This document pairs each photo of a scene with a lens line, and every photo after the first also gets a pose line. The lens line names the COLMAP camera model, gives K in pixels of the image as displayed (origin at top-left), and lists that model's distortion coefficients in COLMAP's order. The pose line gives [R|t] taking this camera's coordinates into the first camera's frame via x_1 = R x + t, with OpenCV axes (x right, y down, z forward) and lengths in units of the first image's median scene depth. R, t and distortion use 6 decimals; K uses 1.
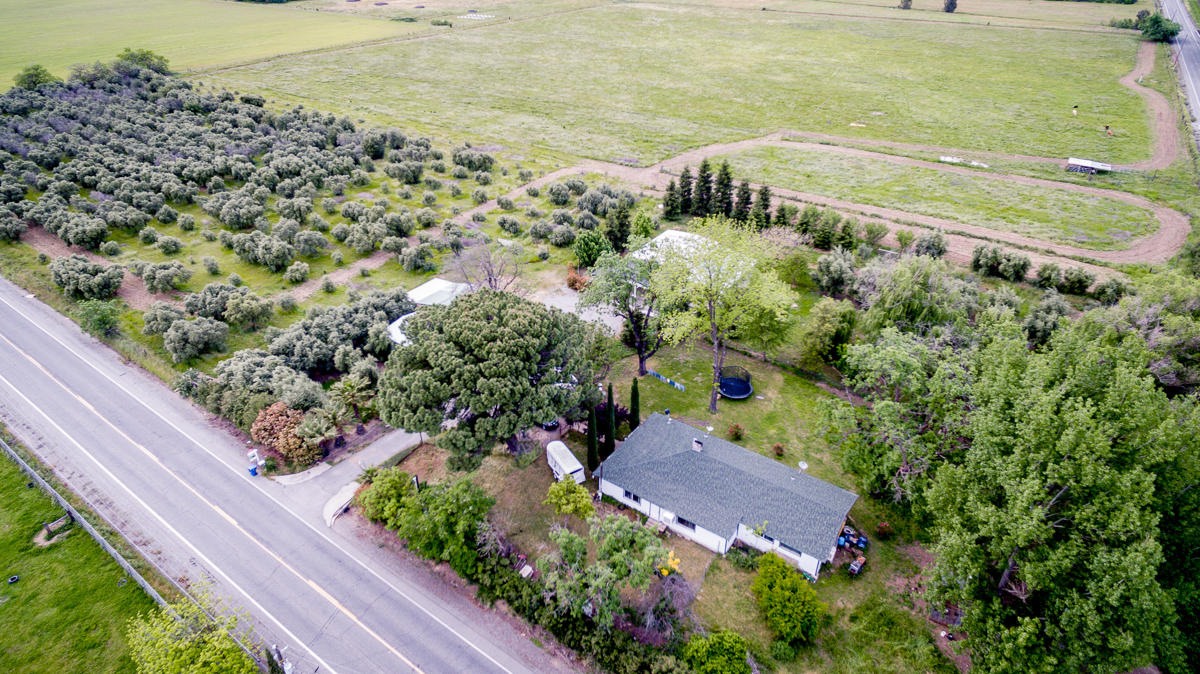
lens RADIAL K [[667.8, 0, 594.4], [0, 667.8, 336.2], [0, 0, 1]] dist [0.005493, 0.000166]
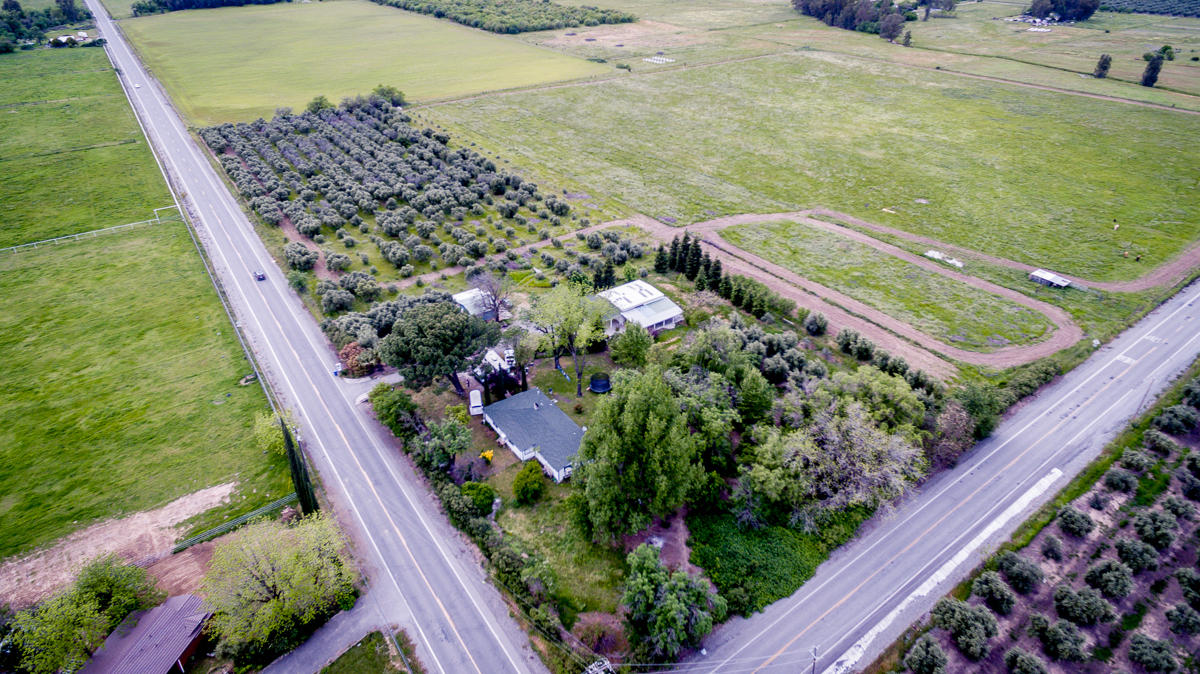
lens RADIAL K [[668.0, 0, 600.0], [0, 668.0, 337.0], [0, 0, 1]] dist [0.005732, -0.000265]
pose [[0.942963, 0.182212, -0.278604, 0.463460], [-0.182796, 0.982855, 0.024112, -0.057725], [0.278221, 0.028191, 0.960103, -0.419642]]
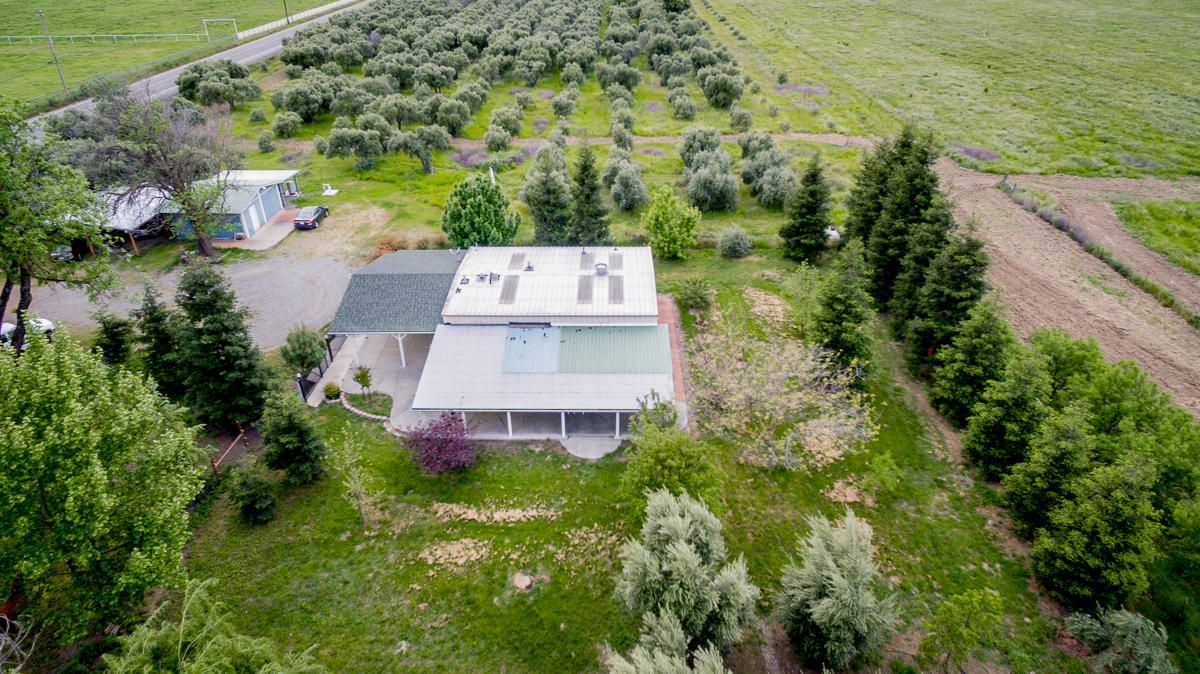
lens RADIAL K [[693.3, 0, 591.5], [0, 693.3, 337.0], [0, 0, 1]] dist [-0.000677, 0.001901]
pose [[0.548821, 0.431610, -0.715897, 0.422616], [-0.433318, 0.879245, 0.197901, -0.181270], [0.714865, 0.201598, 0.669572, 0.710904]]
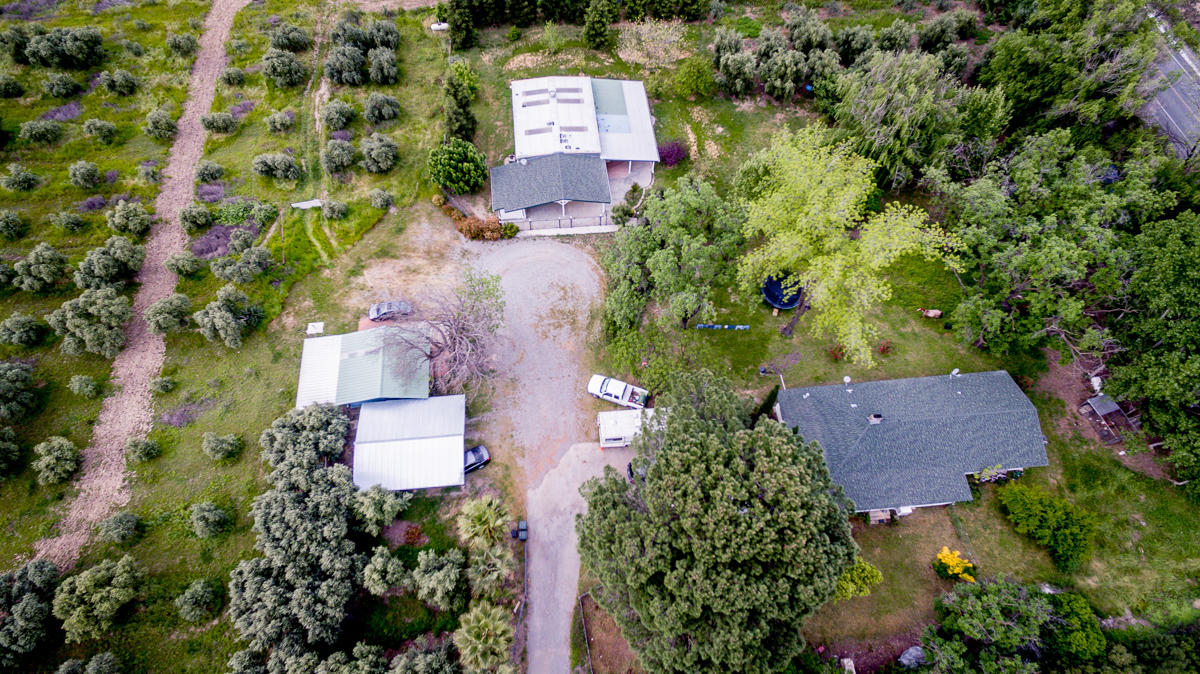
lens RADIAL K [[664.3, 0, 594.4], [0, 664.3, 332.4], [0, 0, 1]] dist [-0.005925, 0.014884]
pose [[0.759649, -0.557492, 0.334866, -0.213423], [0.330743, 0.774537, 0.539168, -0.309580], [-0.559948, -0.298824, 0.772763, 0.323628]]
